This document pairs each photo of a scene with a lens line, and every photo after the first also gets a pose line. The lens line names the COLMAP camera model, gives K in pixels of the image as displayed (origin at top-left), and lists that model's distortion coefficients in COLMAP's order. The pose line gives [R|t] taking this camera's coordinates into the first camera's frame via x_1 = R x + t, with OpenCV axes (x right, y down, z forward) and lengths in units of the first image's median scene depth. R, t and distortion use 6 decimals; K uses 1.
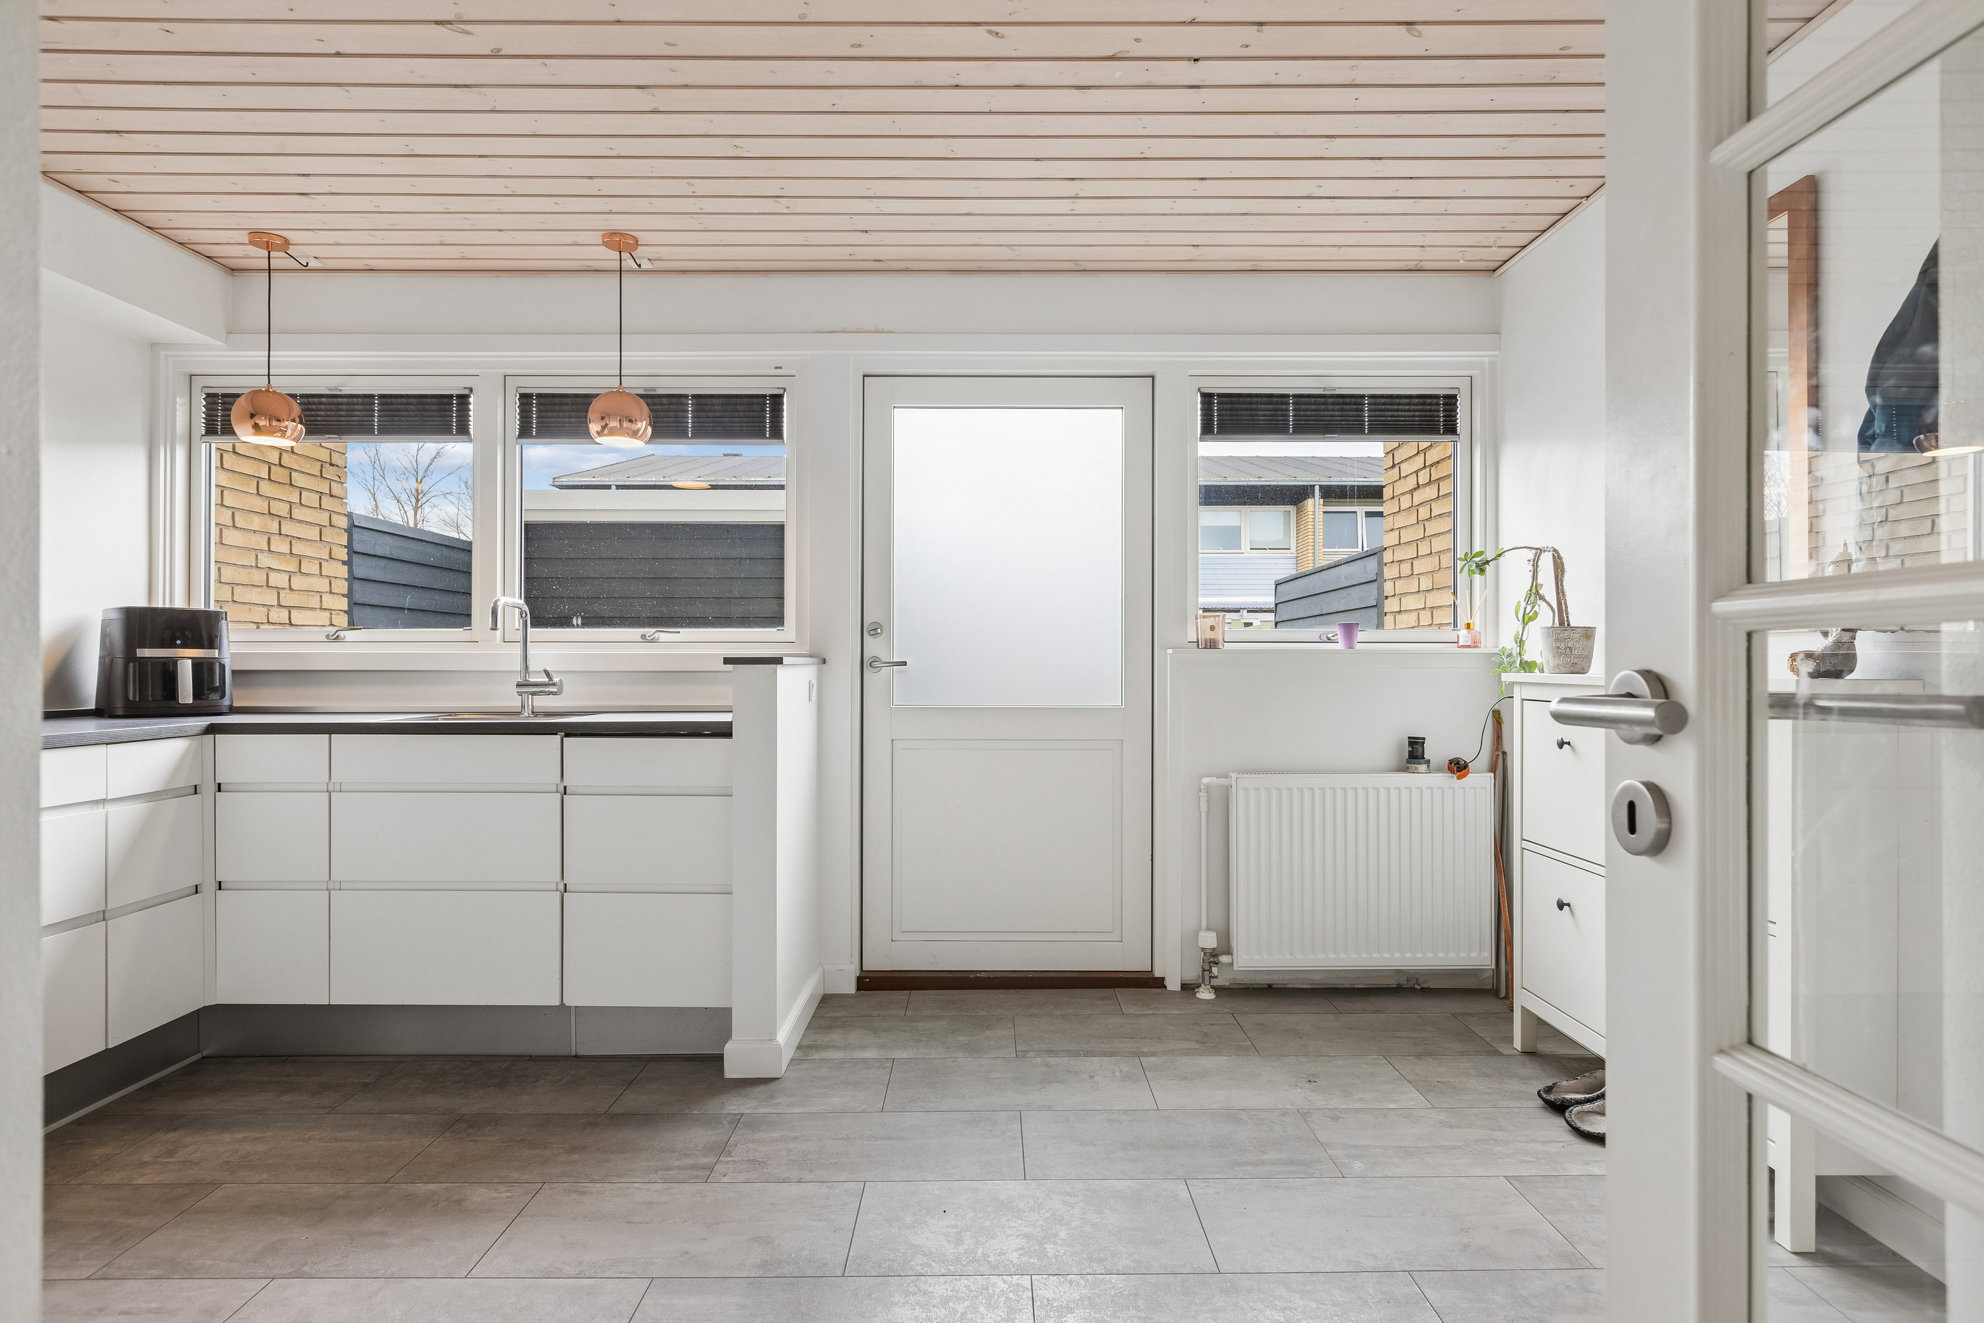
lens RADIAL K [[1055.0, 0, 992.0], [0, 1055.0, 661.5], [0, 0, 1]] dist [0.000577, -0.001652]
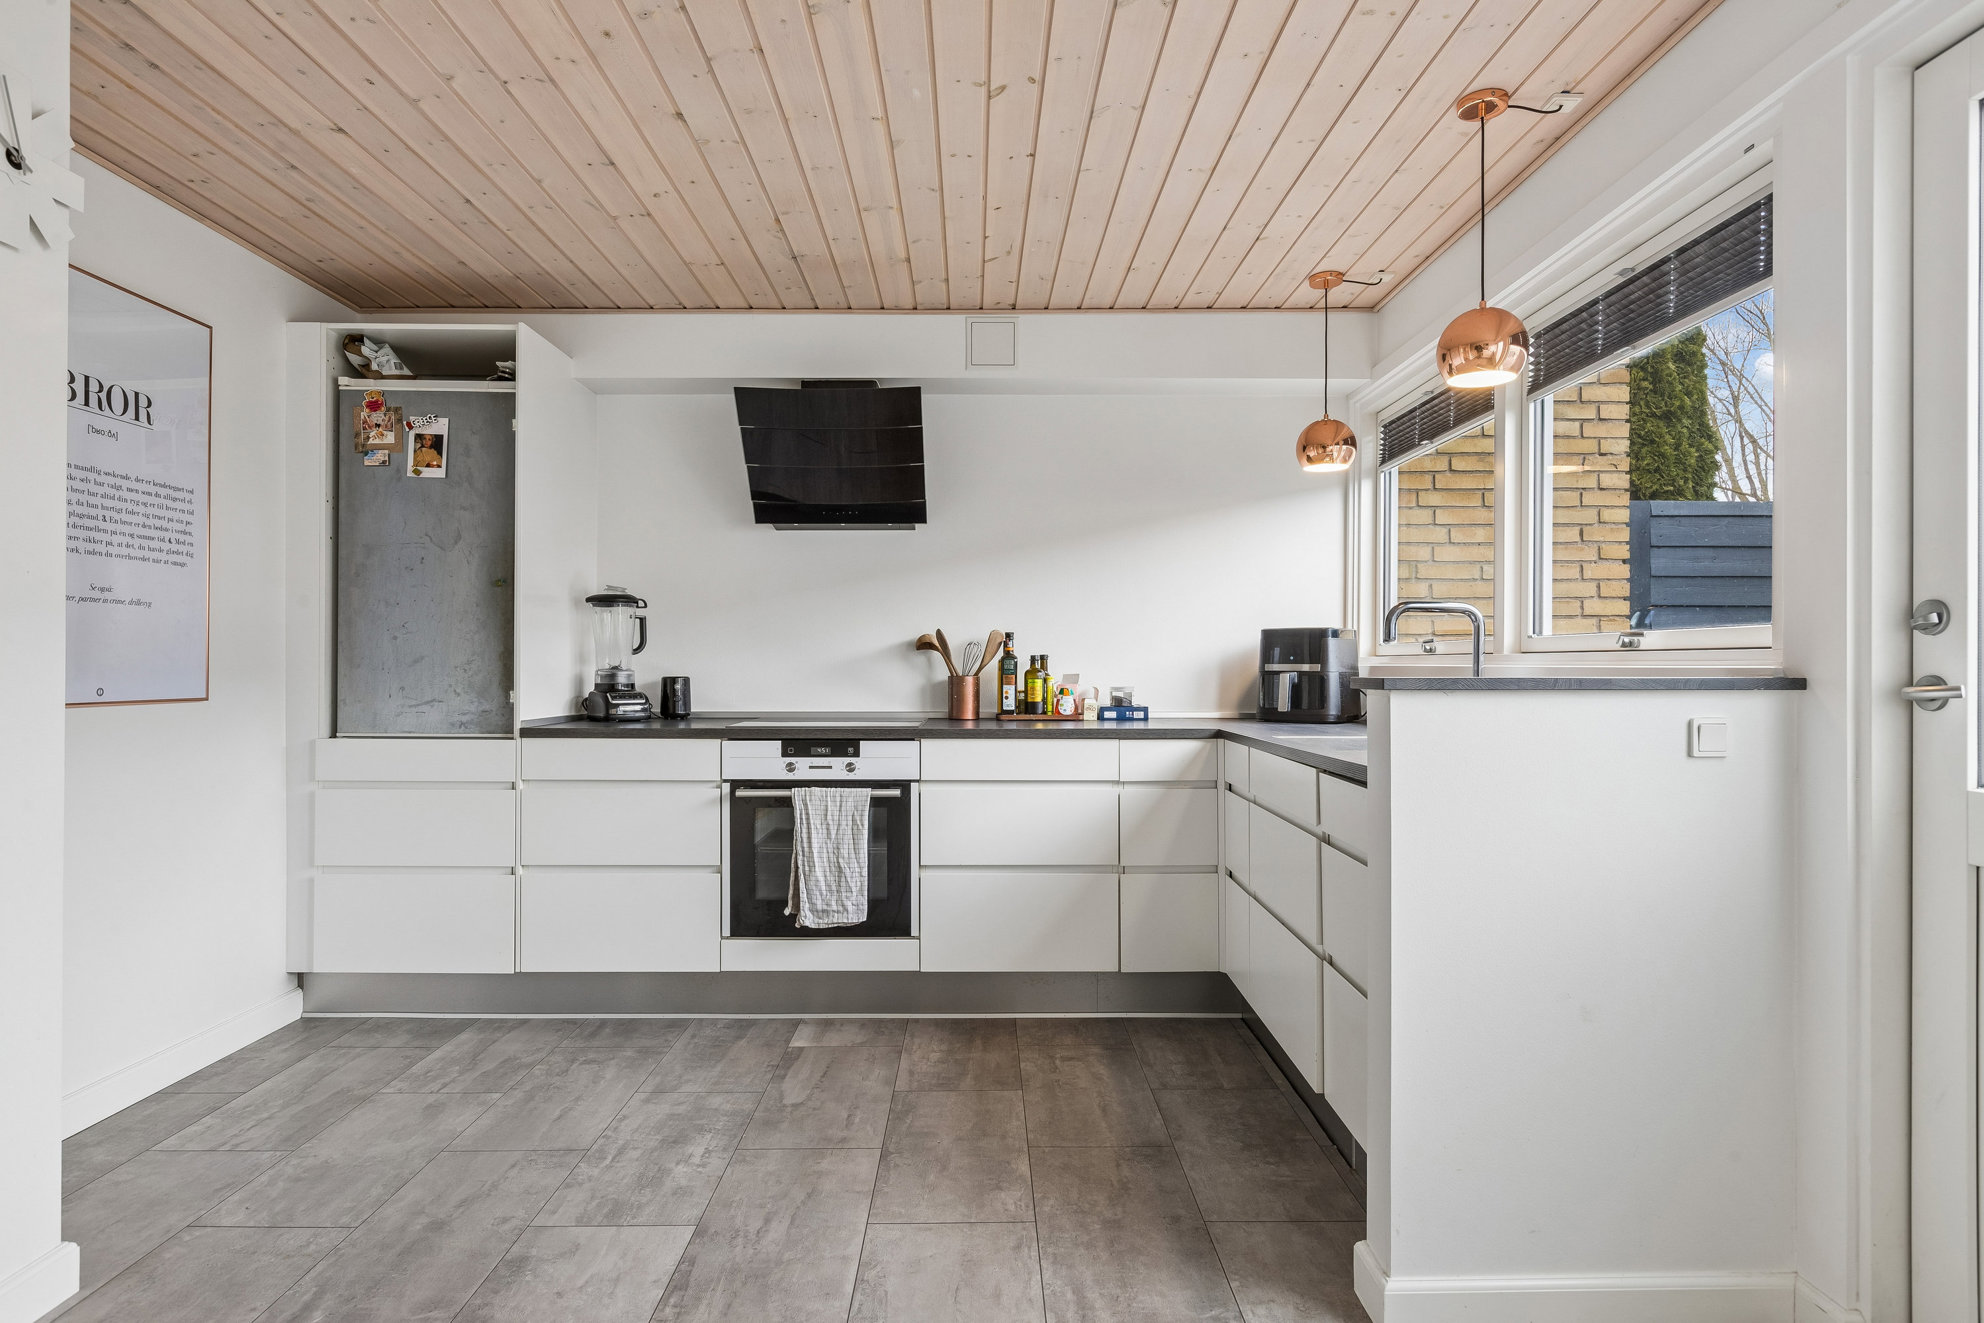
lens RADIAL K [[1055.0, 0, 992.0], [0, 1055.0, 661.5], [0, 0, 1]] dist [0.000577, -0.001652]
pose [[0.009674, -0.003572, -0.999947, 0.356195], [0.002610, 0.999990, -0.003546, -0.010782], [0.999950, -0.002576, 0.009683, 0.623003]]
